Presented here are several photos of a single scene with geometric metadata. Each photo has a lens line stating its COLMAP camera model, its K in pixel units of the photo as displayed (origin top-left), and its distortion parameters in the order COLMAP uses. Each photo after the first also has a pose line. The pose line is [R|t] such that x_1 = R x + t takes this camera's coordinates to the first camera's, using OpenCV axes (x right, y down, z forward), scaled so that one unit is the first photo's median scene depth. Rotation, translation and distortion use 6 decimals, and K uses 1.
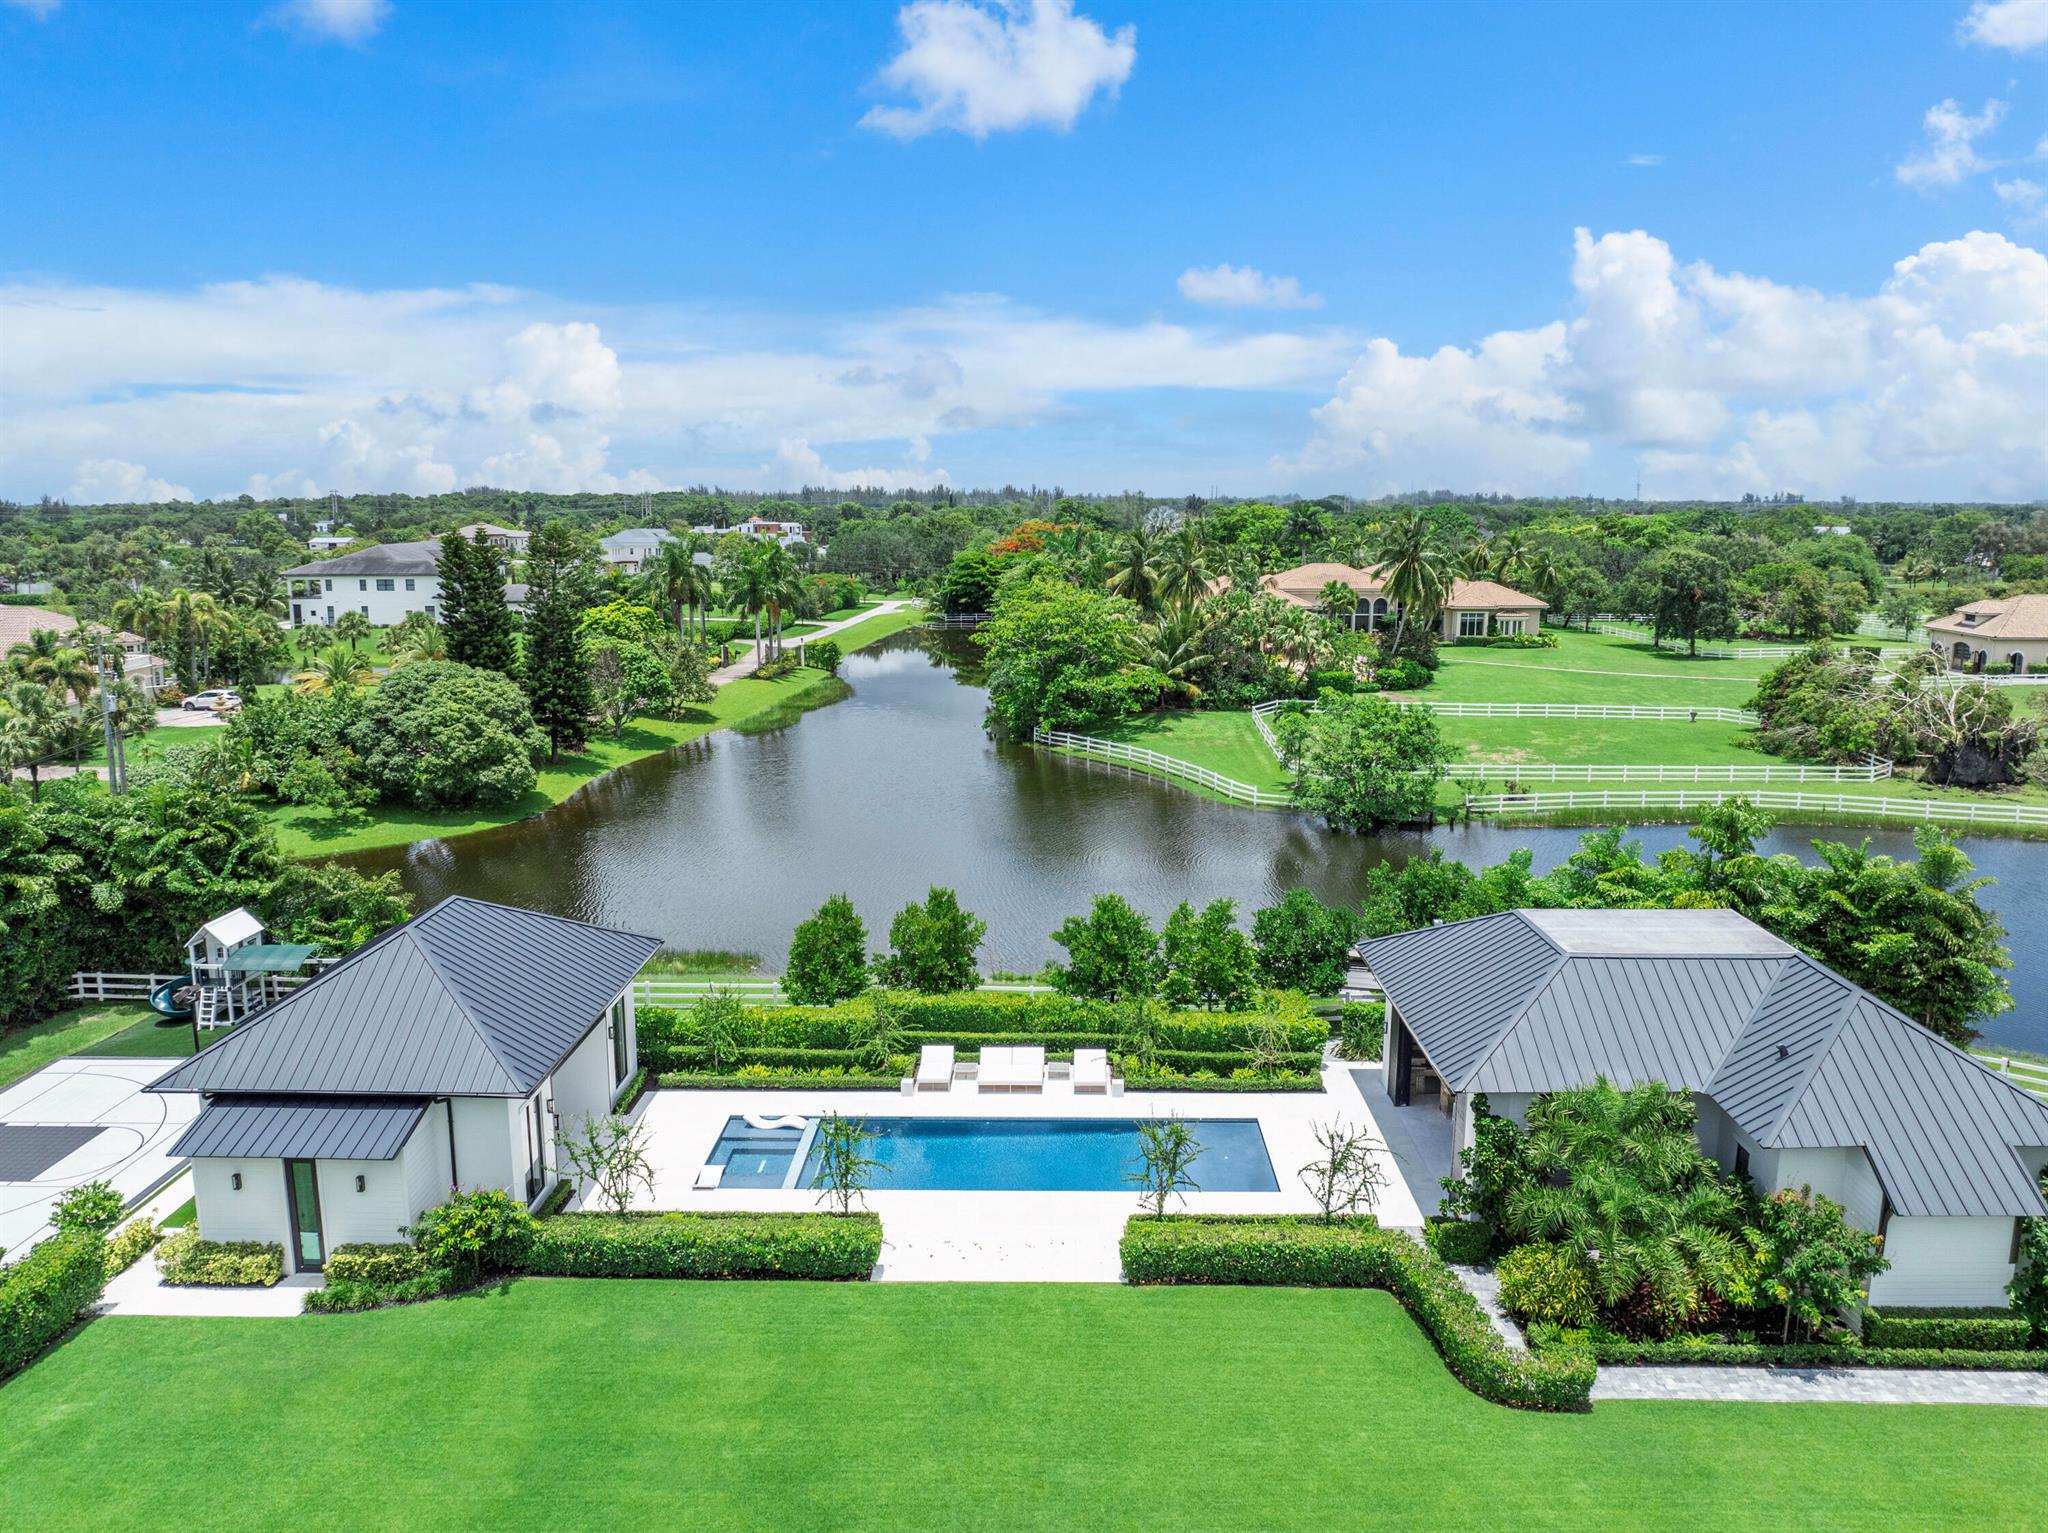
lens RADIAL K [[1450.7, 0, 1022.9], [0, 1450.7, 800.5], [0, 0, 1]] dist [-0.050082, 0.023082]
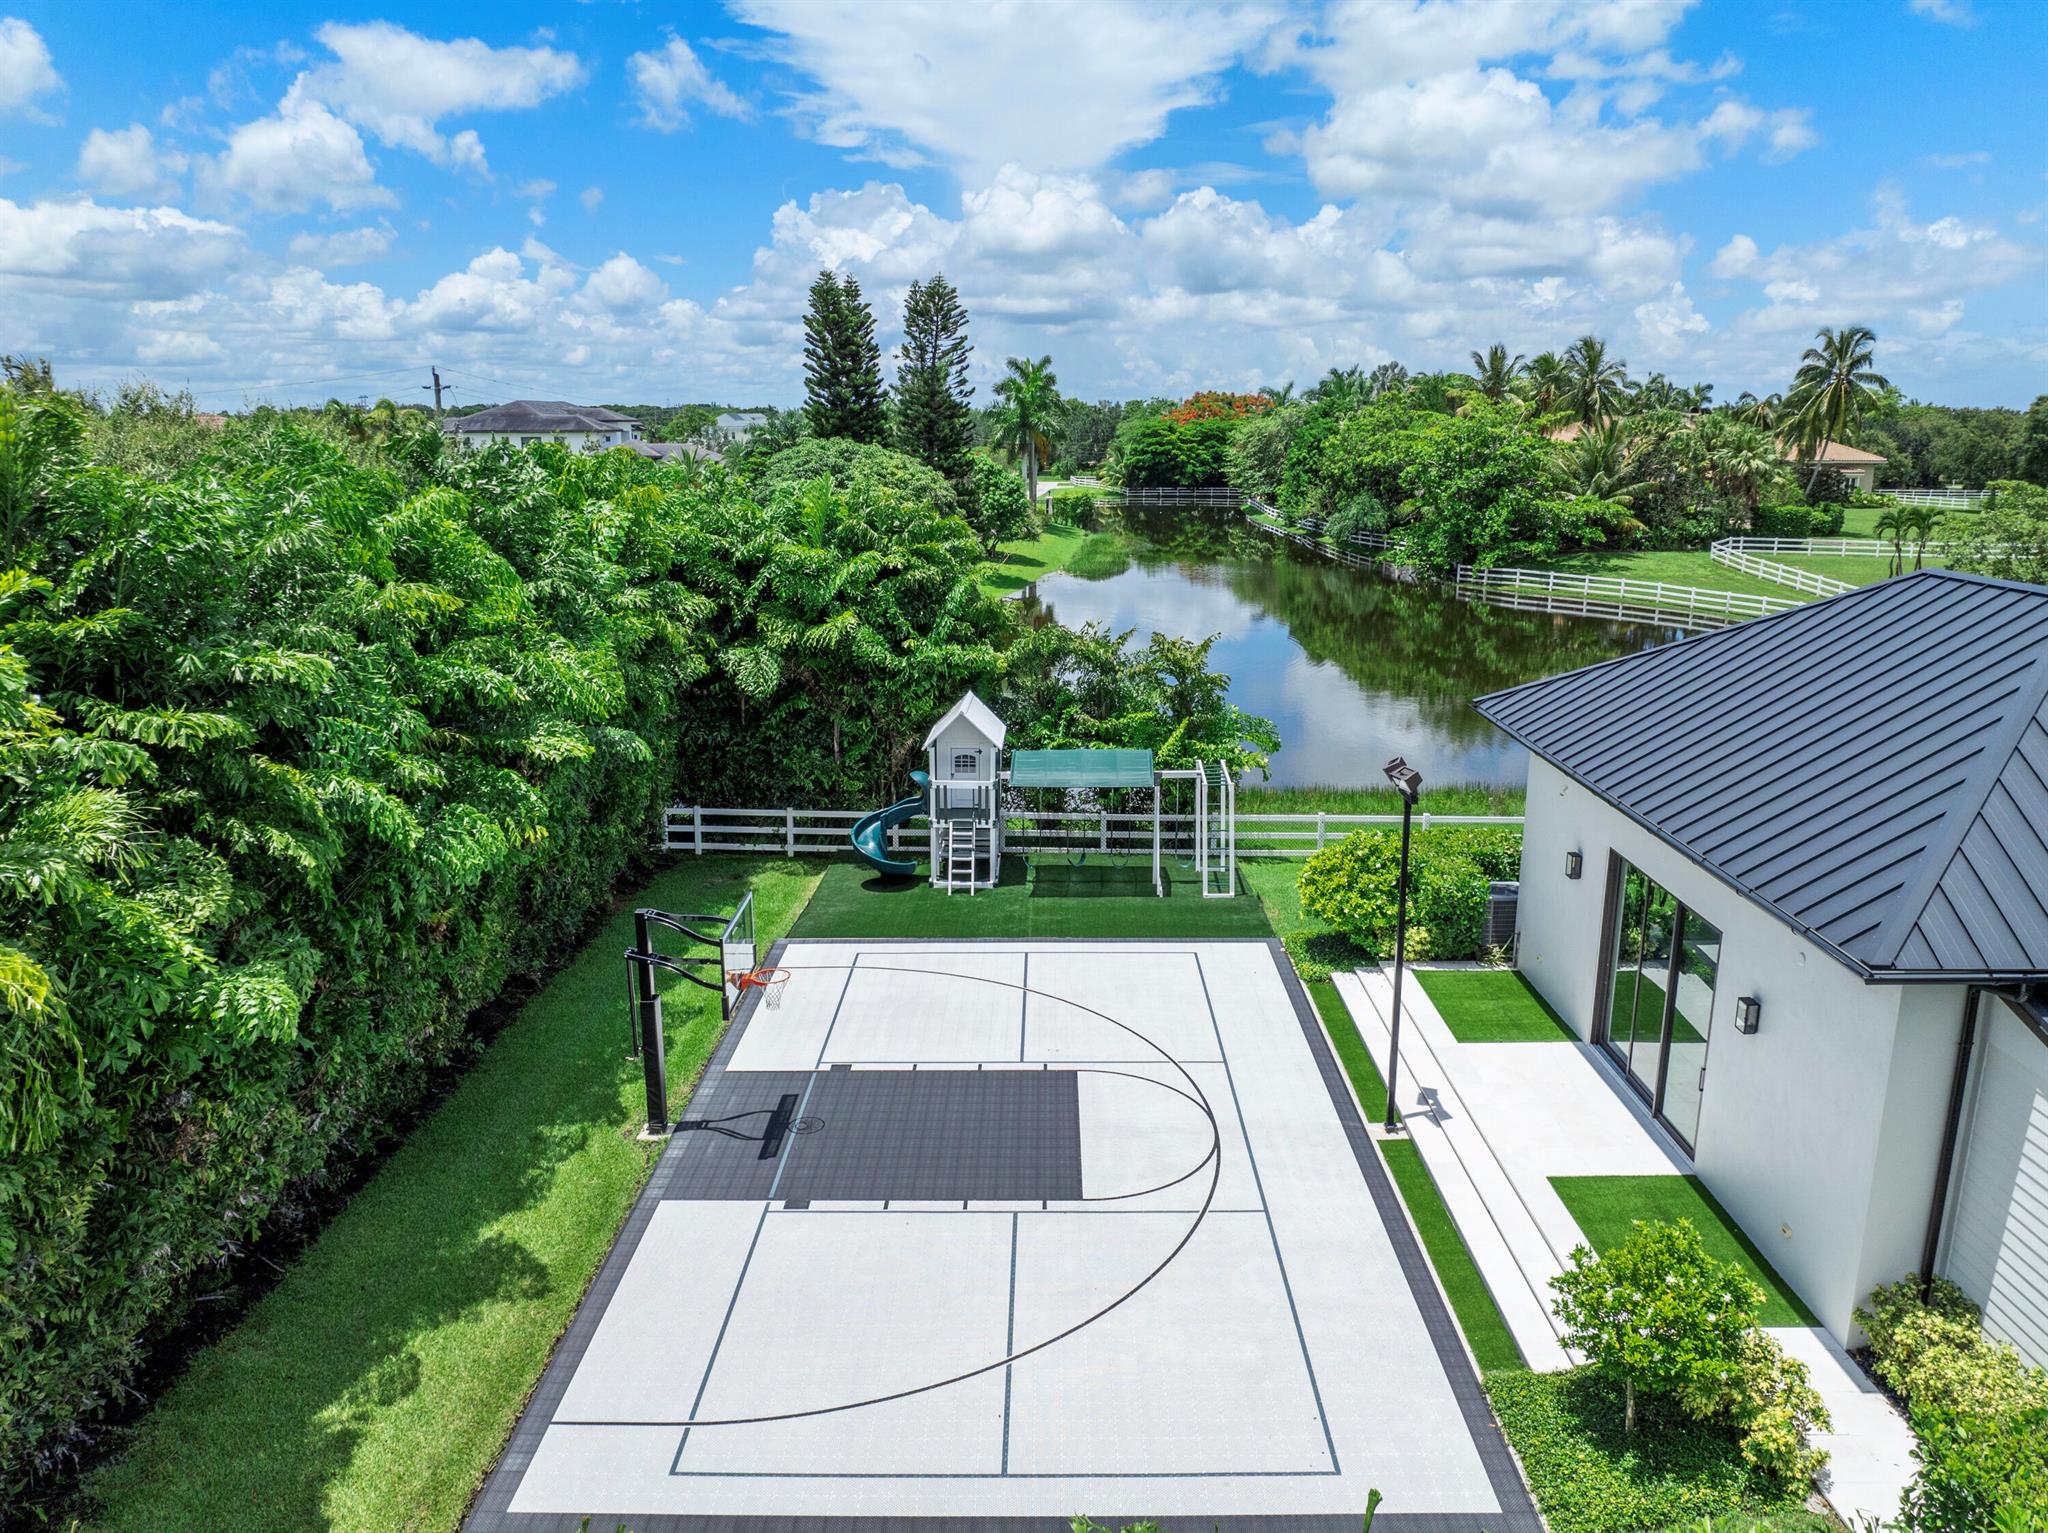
lens RADIAL K [[1450.7, 0, 1034.4], [0, 1450.7, 771.9], [0, 0, 1]] dist [-0.050082, 0.023082]
pose [[0.999993, 0.000396, 0.003670, -0.566830], [-0.000515, 0.999469, 0.032583, 0.096342], [-0.003655, -0.032585, 0.999462, 0.443562]]
